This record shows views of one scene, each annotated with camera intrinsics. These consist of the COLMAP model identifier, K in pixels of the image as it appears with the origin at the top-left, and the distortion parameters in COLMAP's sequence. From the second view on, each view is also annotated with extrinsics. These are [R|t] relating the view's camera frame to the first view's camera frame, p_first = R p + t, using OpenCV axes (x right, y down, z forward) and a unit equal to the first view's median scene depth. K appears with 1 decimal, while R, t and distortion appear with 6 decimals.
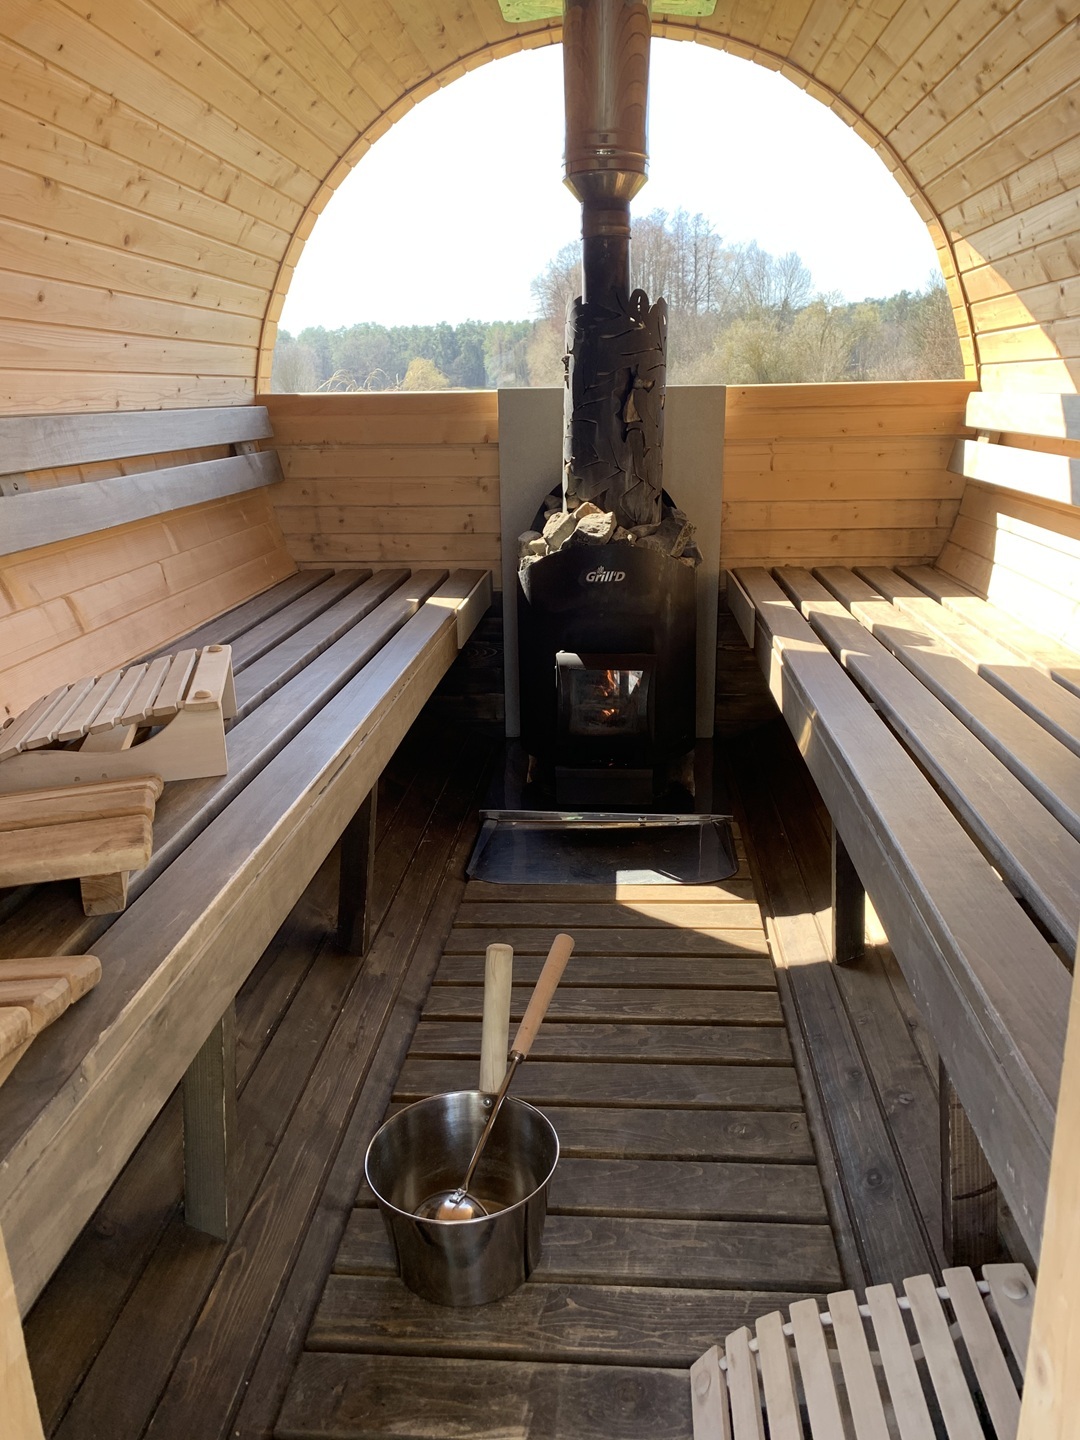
lens RADIAL K [[1027.3, 0, 557.9], [0, 1027.3, 664.1], [0, 0, 1]] dist [0.111429, -0.098806]
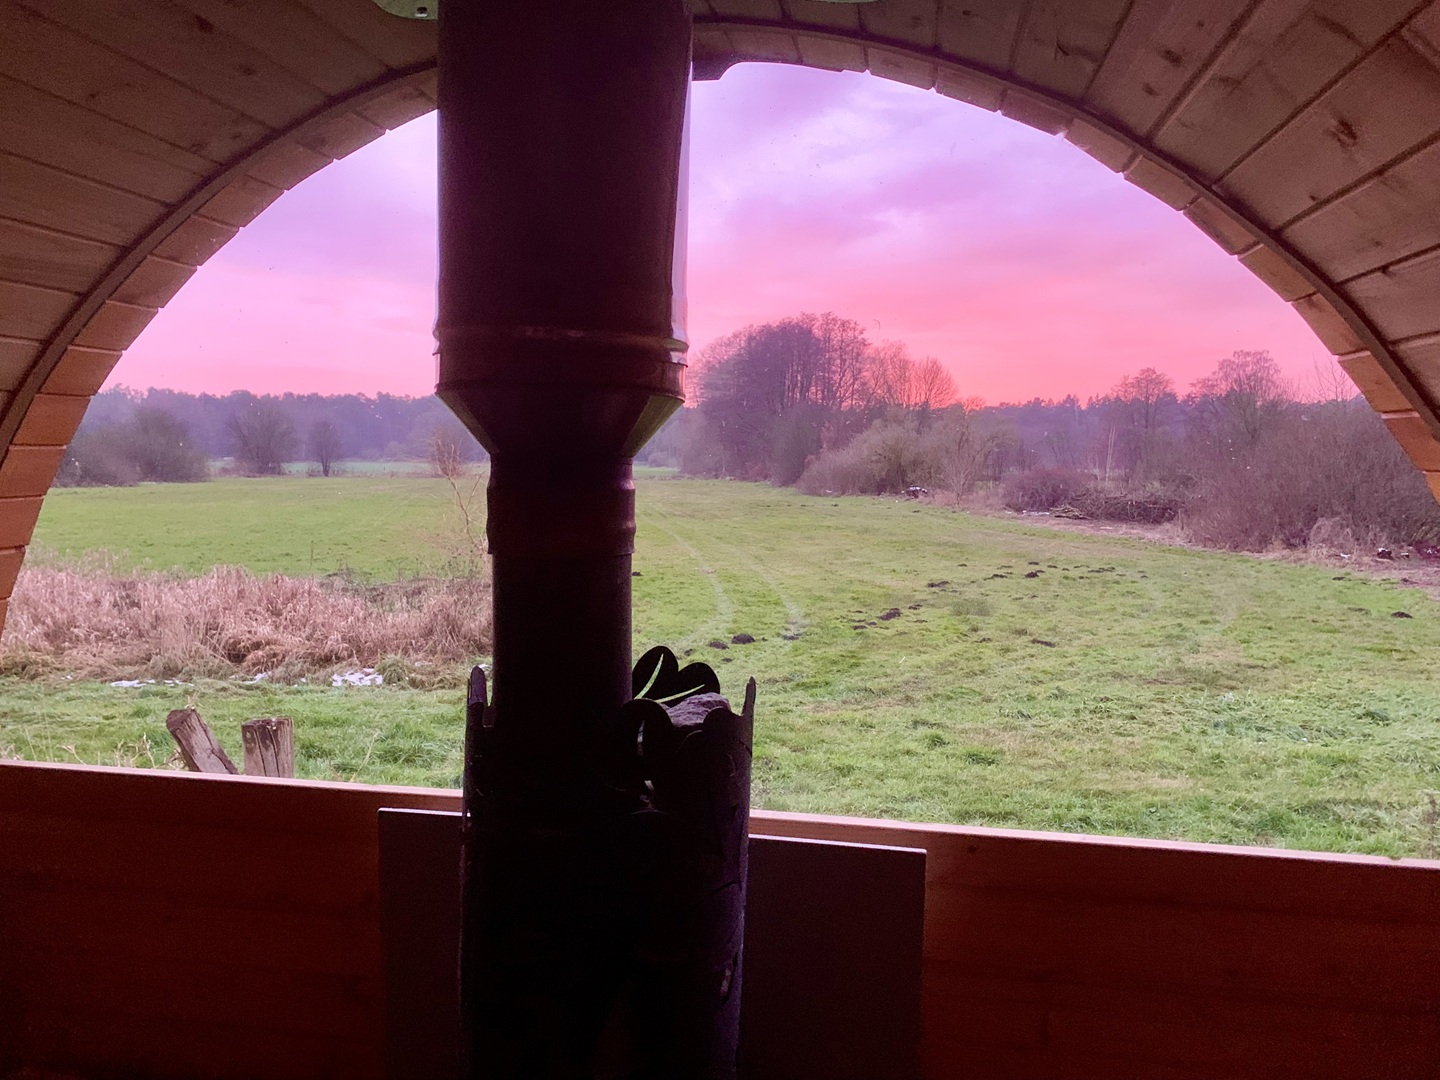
lens RADIAL K [[1052.8, 0, 720.0], [0, 1052.8, 540.0], [0, 0, 1]] dist [0.092930, -0.110029]
pose [[0.994589, 0.041171, -0.095382, 0.125307], [-0.056452, 0.984925, -0.163512, -0.333166], [0.087212, 0.168012, 0.981920, 0.613845]]
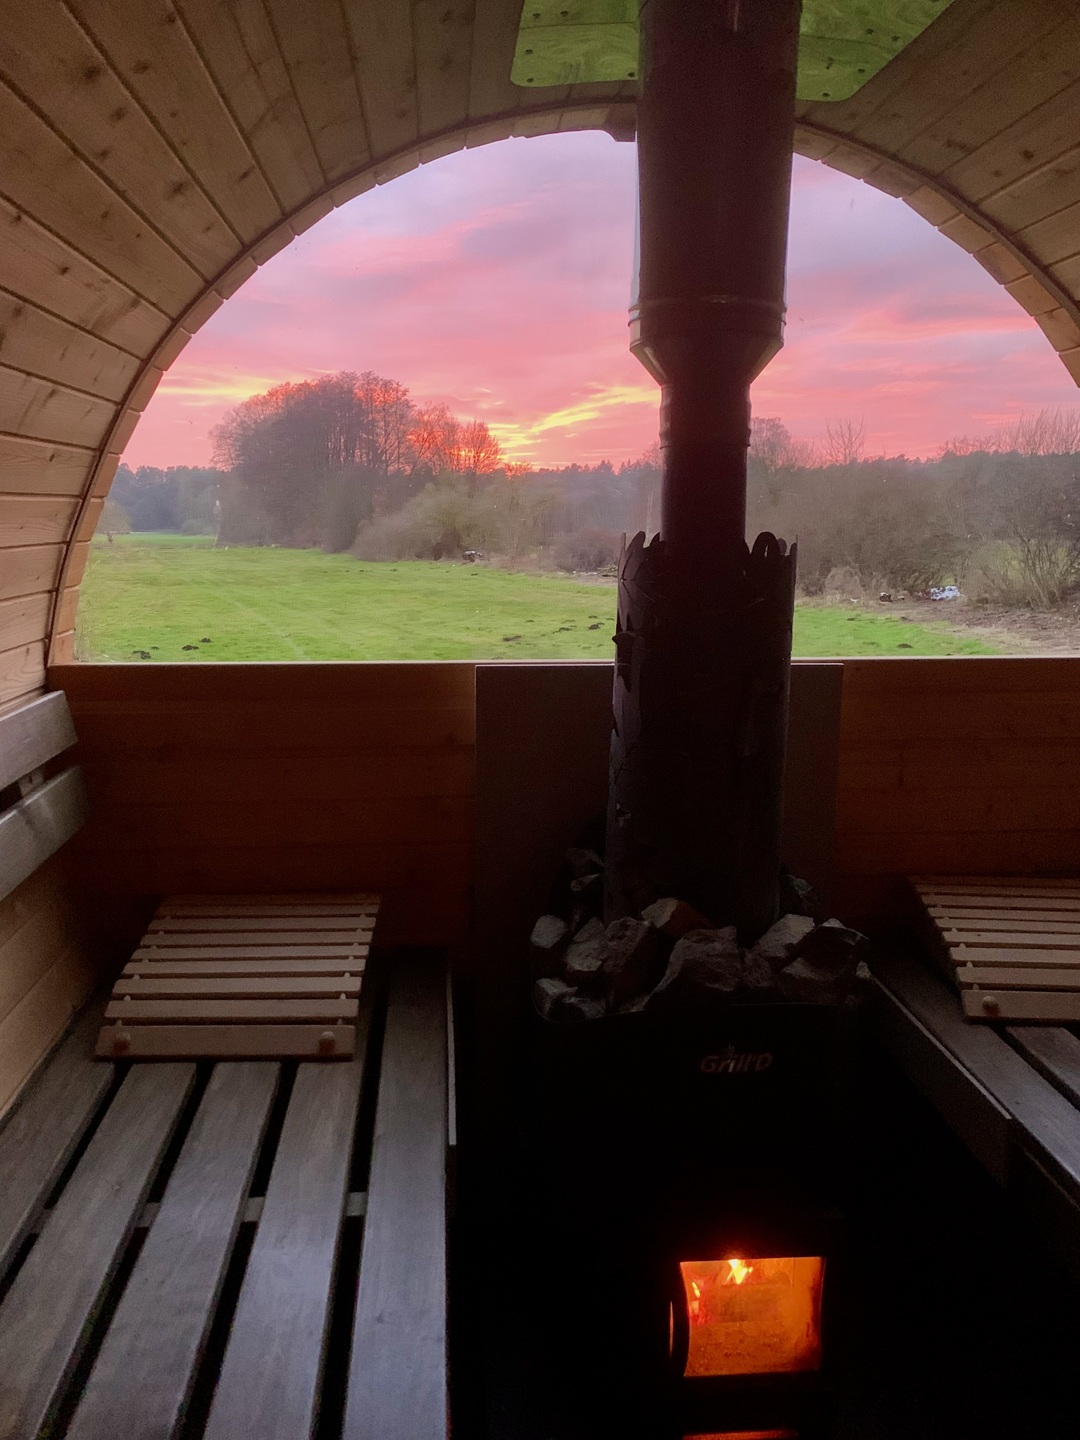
lens RADIAL K [[1052.8, 0, 537.3], [0, 1052.8, 689.2], [0, 0, 1]] dist [0.092930, -0.110029]
pose [[0.988649, -0.003002, 0.150215, -0.123073], [0.016822, 0.995726, -0.090811, -0.209079], [-0.149300, 0.092307, 0.984474, 0.425433]]
